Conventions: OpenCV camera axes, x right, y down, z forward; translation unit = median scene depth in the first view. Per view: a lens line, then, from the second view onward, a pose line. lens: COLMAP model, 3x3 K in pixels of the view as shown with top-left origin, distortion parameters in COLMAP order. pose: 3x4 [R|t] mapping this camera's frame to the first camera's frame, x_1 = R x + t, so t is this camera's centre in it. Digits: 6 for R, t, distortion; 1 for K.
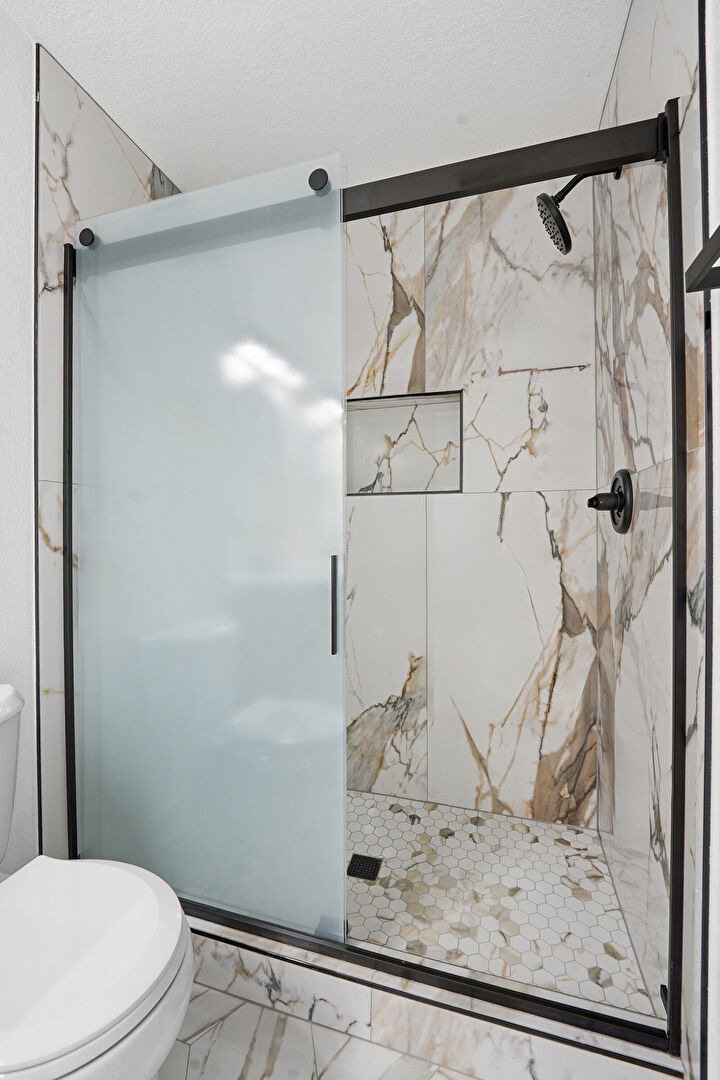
lens RADIAL K [[446.8, 0, 361.6], [0, 446.8, 534.8], [0, 0, 1]] dist [-0.016473, 0.001295]
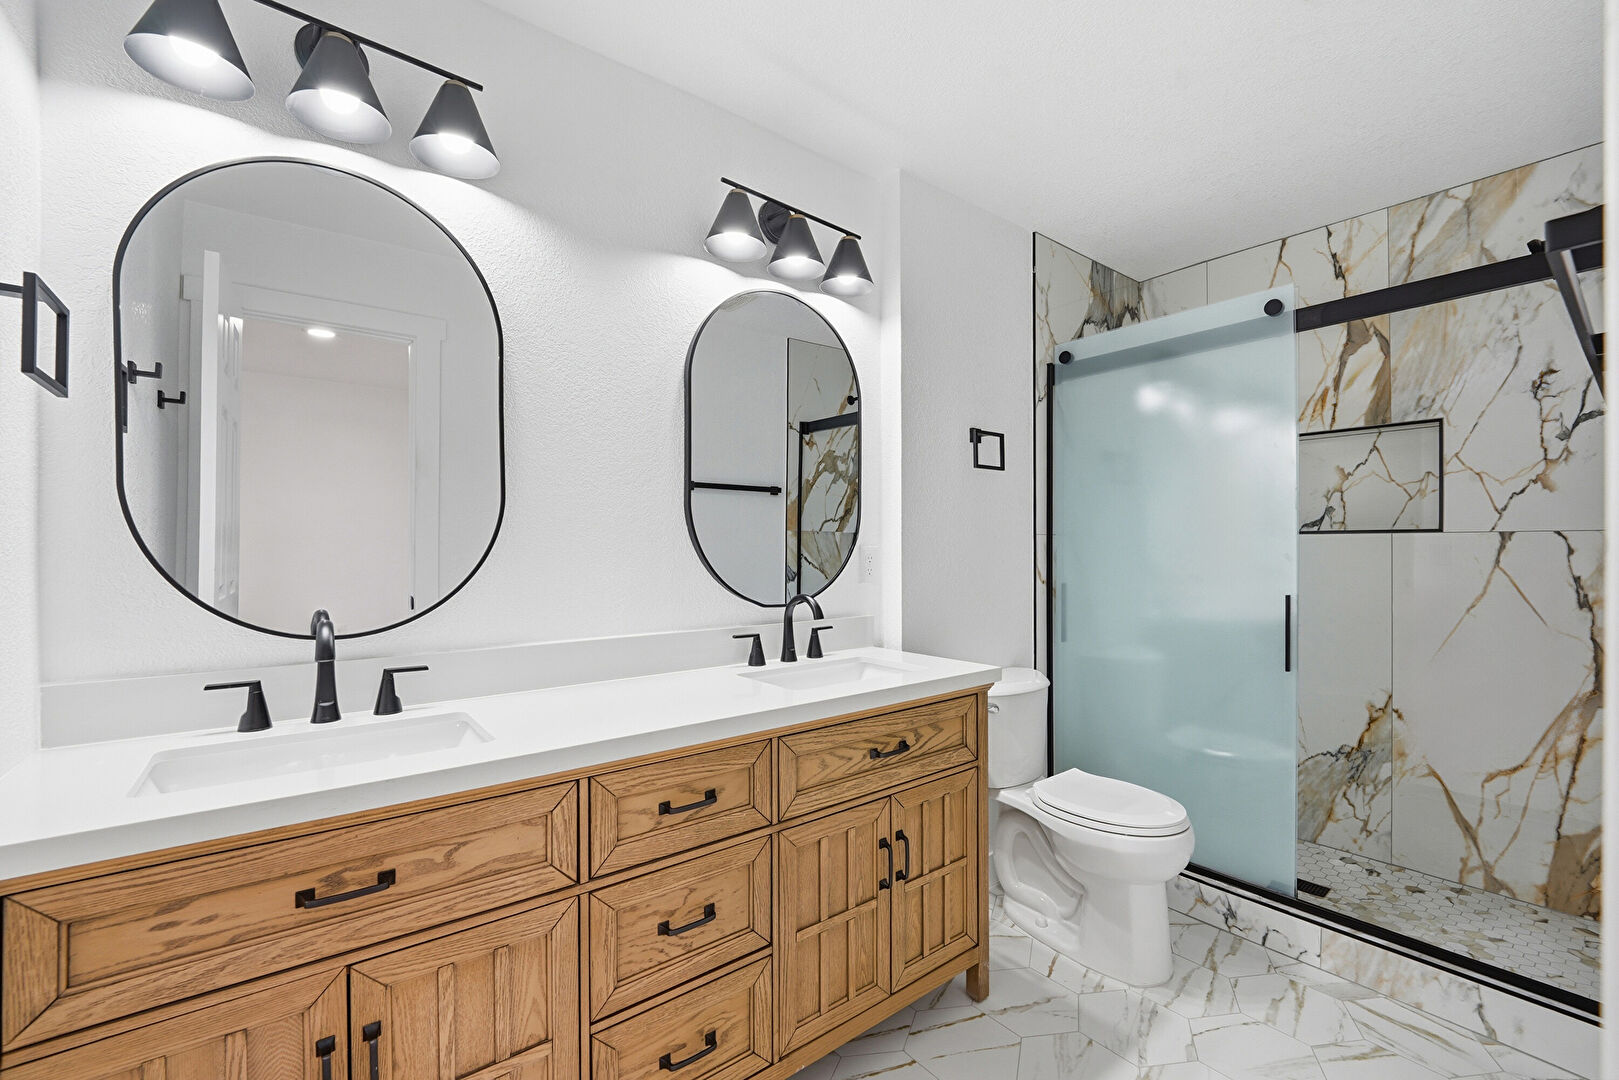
lens RADIAL K [[669.9, 0, 807.5], [0, 669.9, 546.5], [0, 0, 1]] dist [-0.016473, 0.001295]
pose [[0.814889, 0.002038, -0.579613, -0.051881], [-0.009629, 0.999903, -0.010022, -0.040292], [0.579537, 0.013748, 0.814830, -0.891766]]
